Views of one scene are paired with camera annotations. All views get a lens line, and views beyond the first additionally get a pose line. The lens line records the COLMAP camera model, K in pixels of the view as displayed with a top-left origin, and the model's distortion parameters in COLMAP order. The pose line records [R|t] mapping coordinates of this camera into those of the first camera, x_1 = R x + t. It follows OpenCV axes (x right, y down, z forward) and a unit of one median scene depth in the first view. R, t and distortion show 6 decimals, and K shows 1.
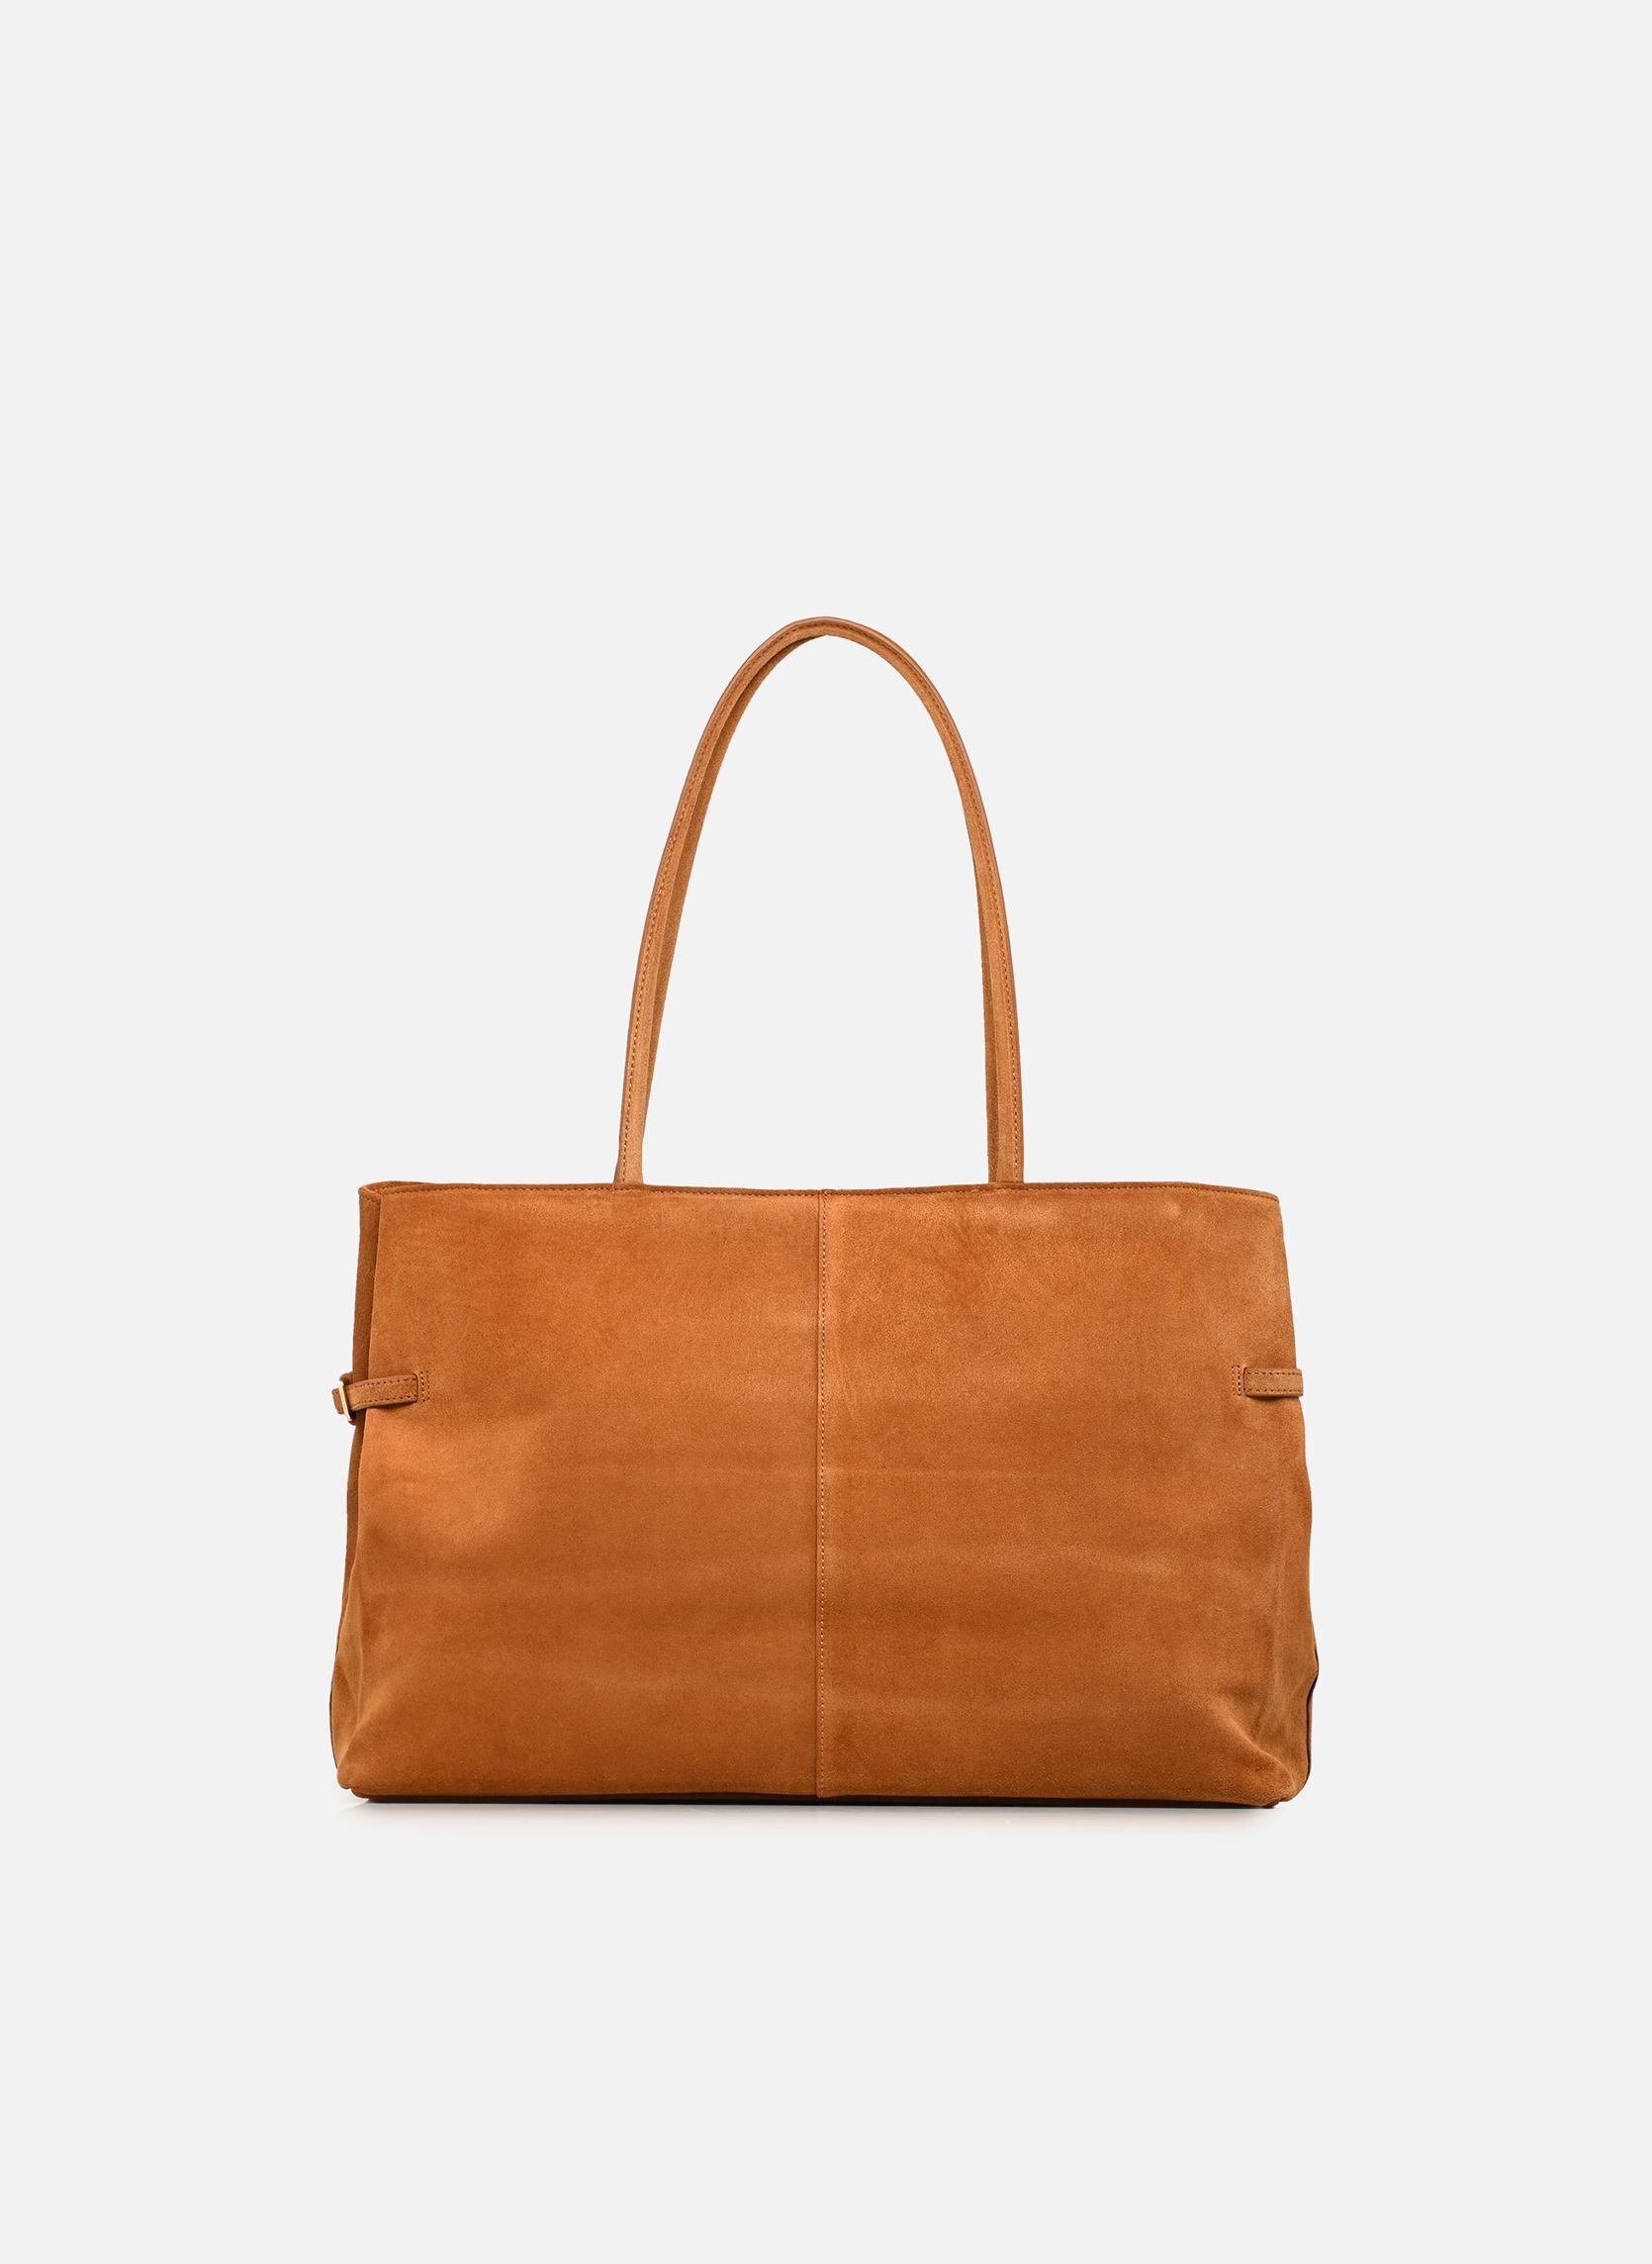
lens RADIAL K [[7179.8, 0, 828.1], [0, 7179.8, 1132.3], [0, 0, 1]] dist [-0.701568, 0.000000]
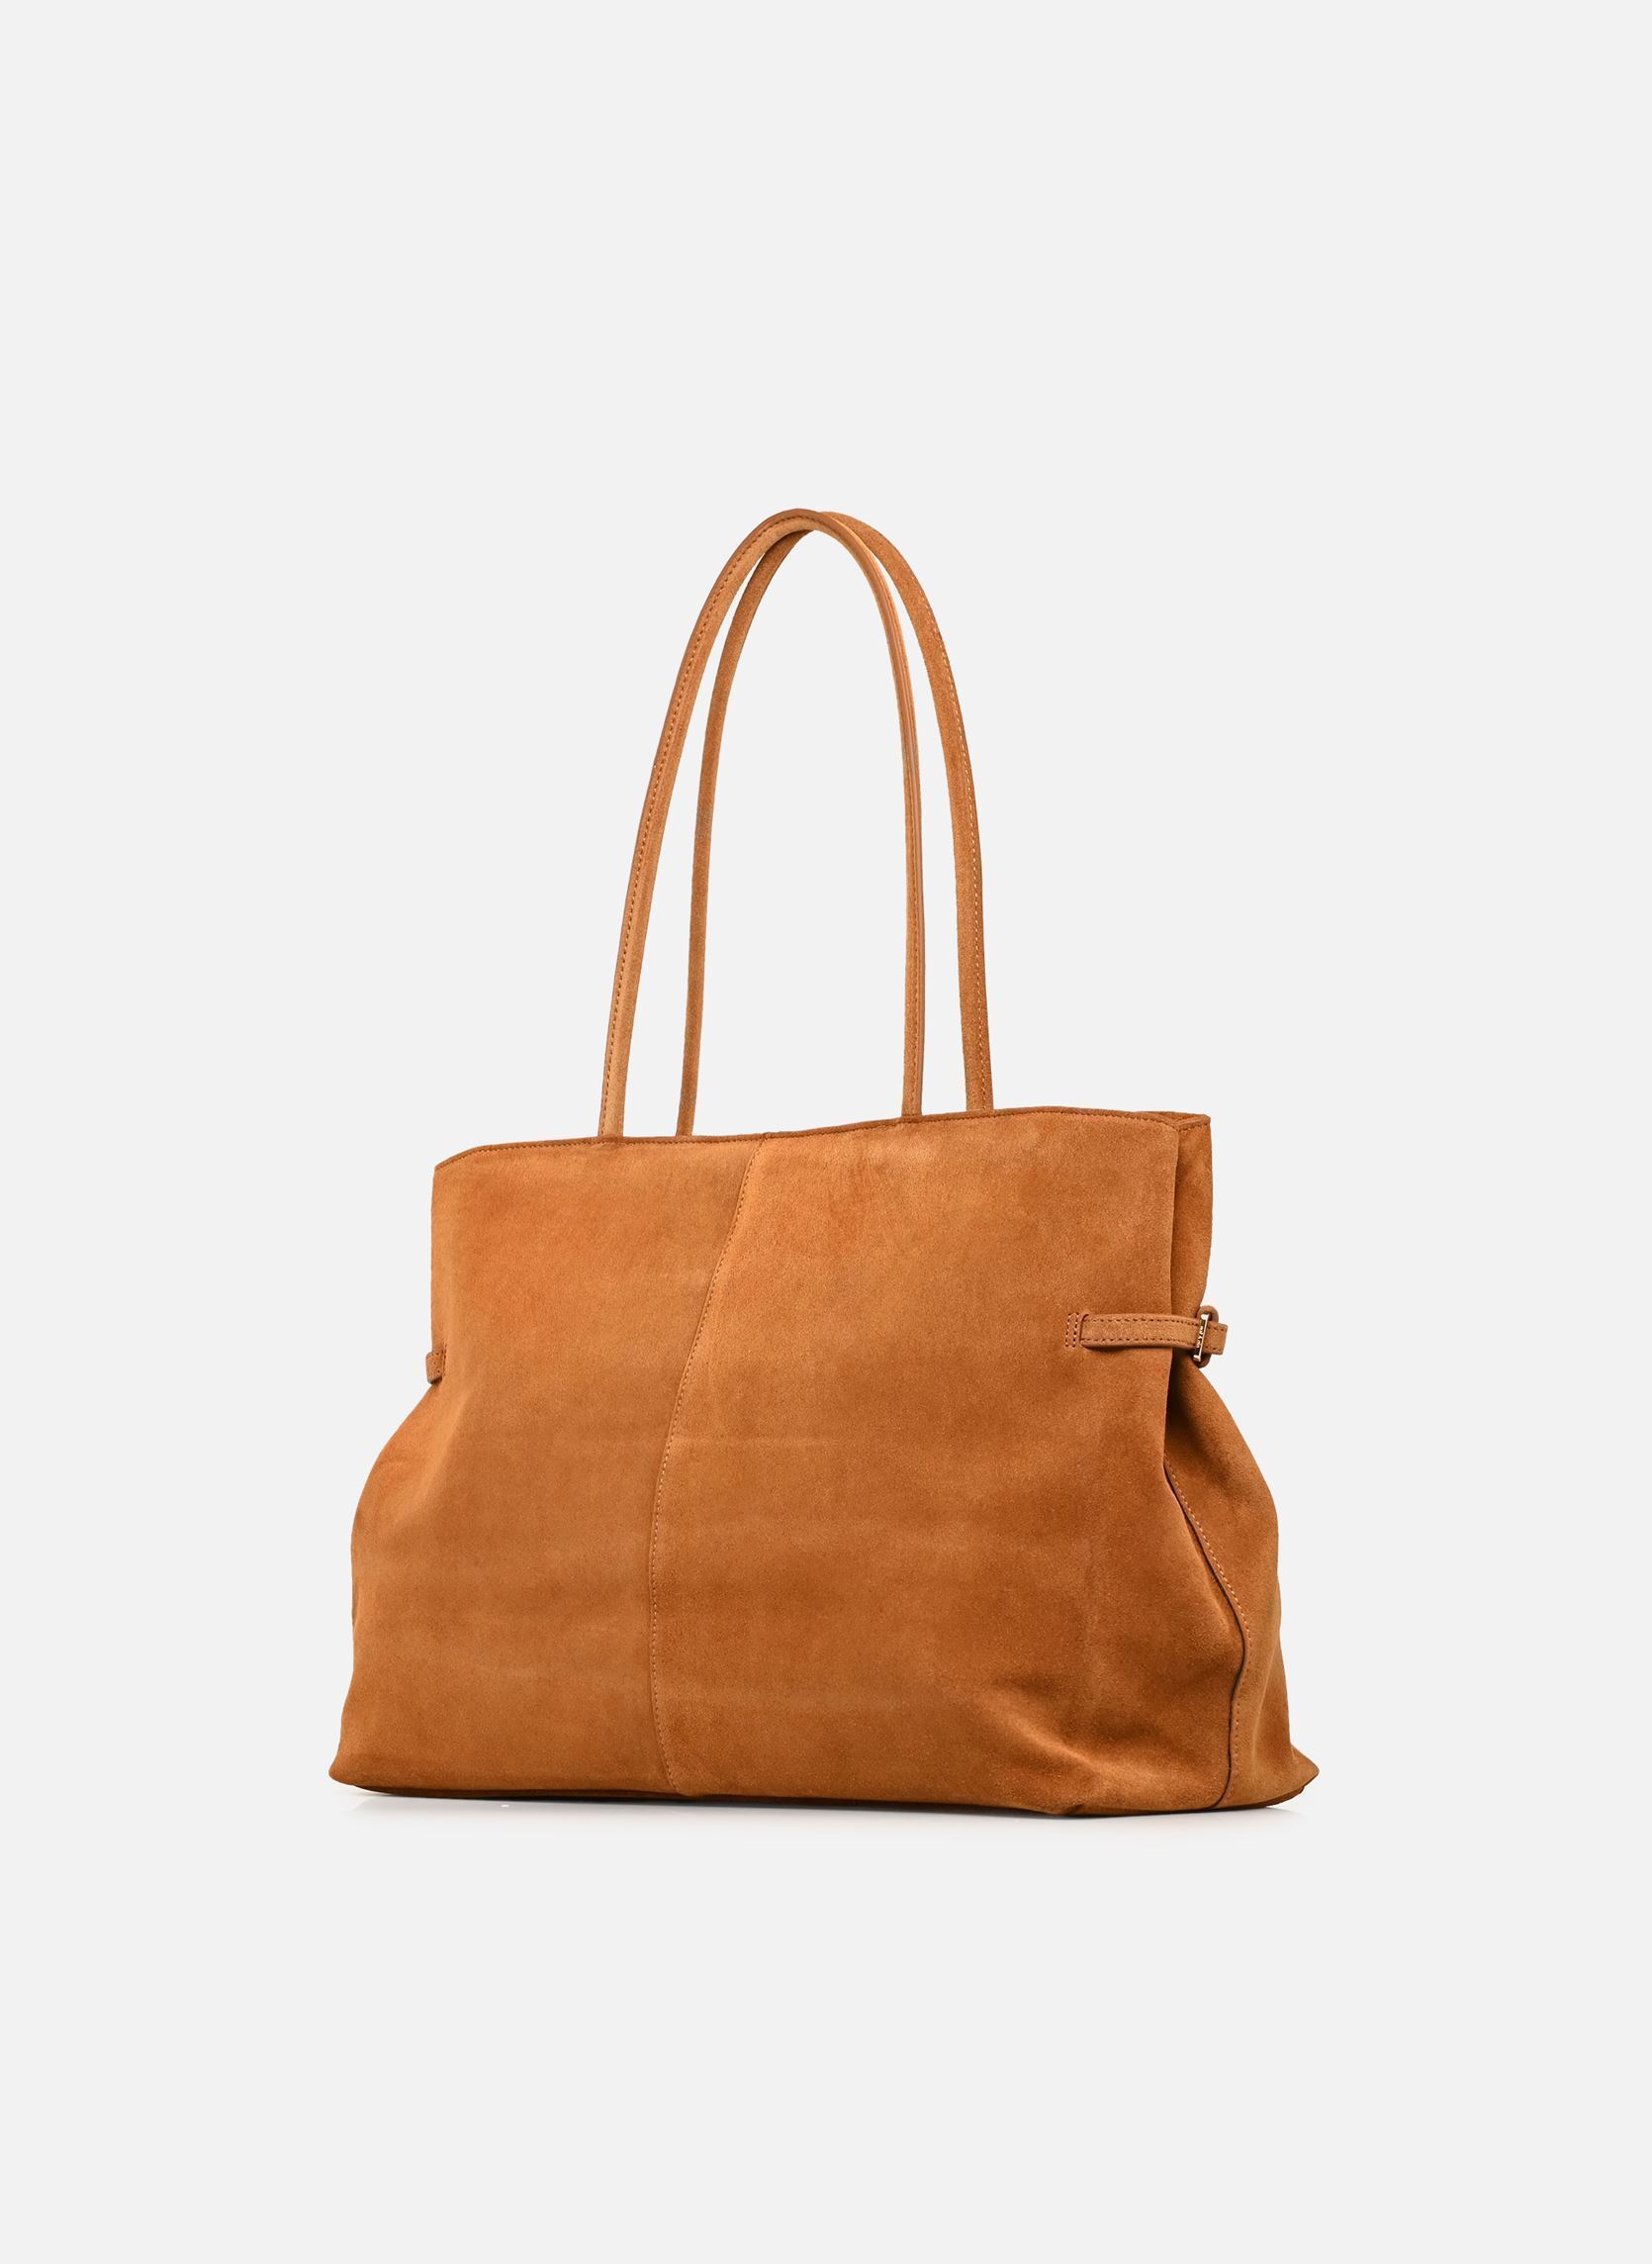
lens RADIAL K [[7179.8, 0, 826.2], [0, 7179.8, 1126.0], [0, 0, 1]] dist [-0.701568, 0.000000]
pose [[0.740400, -0.047490, -0.670487, 0.633567], [0.052407, 0.998543, -0.012853, 0.019651], [0.670121, -0.025622, 0.741810, 0.330505]]
